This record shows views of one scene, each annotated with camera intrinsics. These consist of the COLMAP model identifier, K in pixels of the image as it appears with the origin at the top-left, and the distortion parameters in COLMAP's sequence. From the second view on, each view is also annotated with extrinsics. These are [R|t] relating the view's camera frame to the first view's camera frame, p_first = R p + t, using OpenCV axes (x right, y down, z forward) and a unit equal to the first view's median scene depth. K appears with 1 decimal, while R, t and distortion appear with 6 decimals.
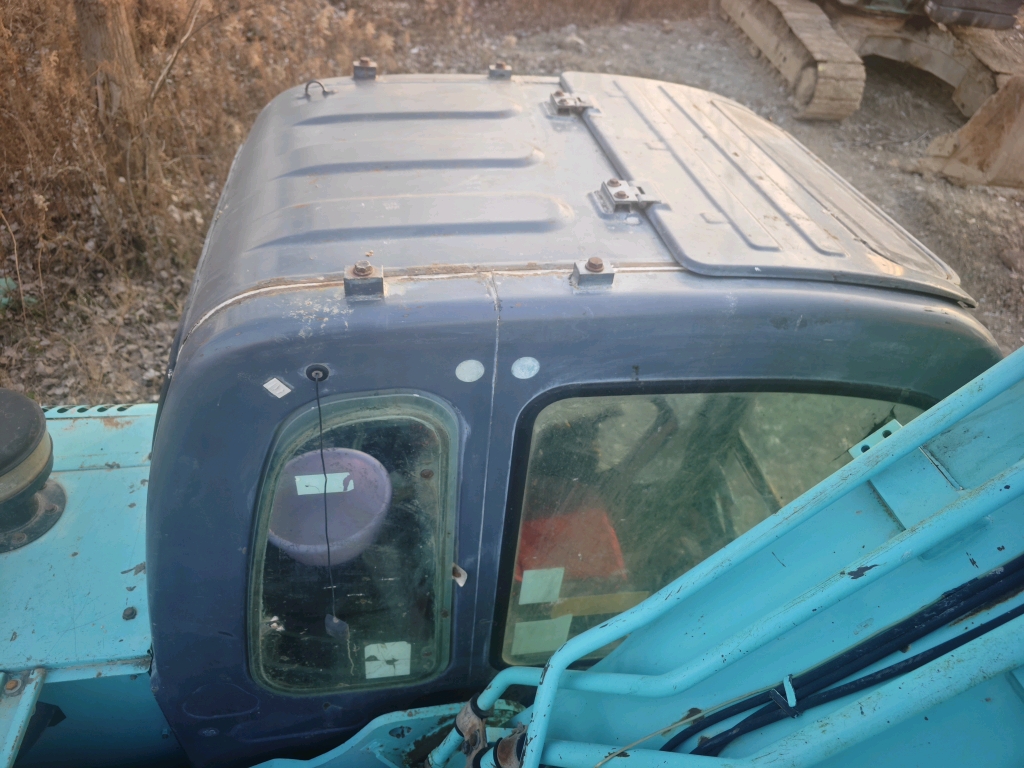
lens RADIAL K [[689.7, 0, 504.7], [0, 689.7, 379.7], [0, 0, 1]] dist [-0.000324, -0.007833]
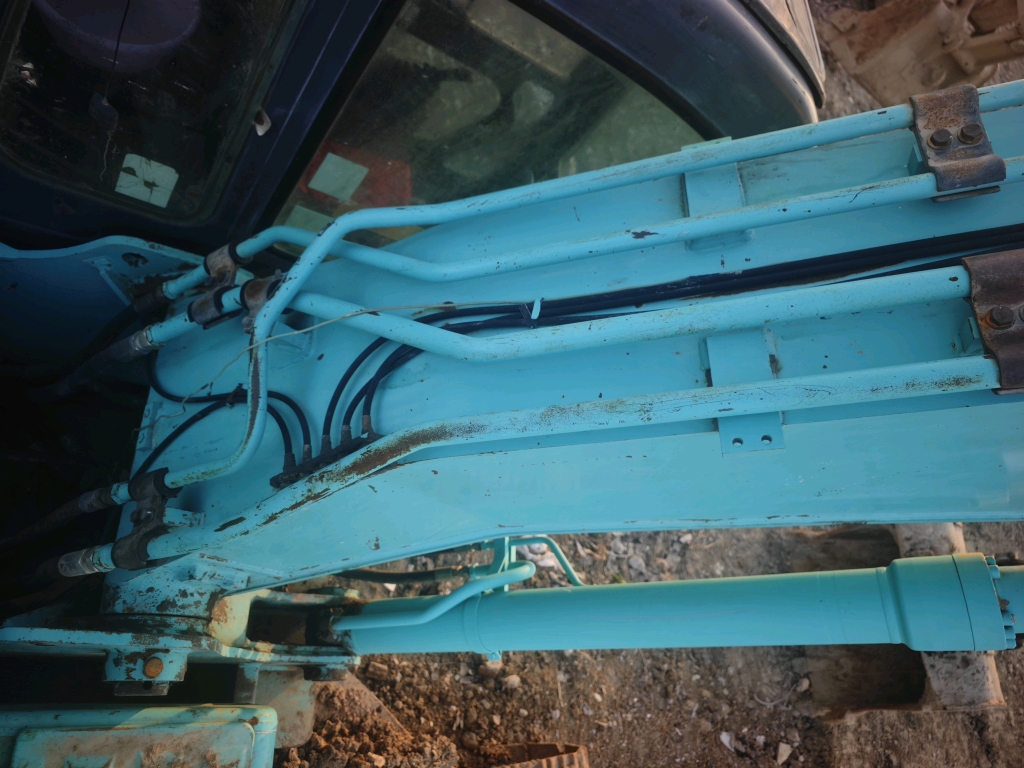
lens RADIAL K [[689.7, 0, 504.7], [0, 689.7, 379.7], [0, 0, 1]] dist [-0.000324, -0.007833]
pose [[0.858543, 0.338441, 0.385178, -0.025562], [-0.463209, 0.834072, 0.299602, 0.144204], [-0.219868, -0.435639, 0.872855, -0.035572]]
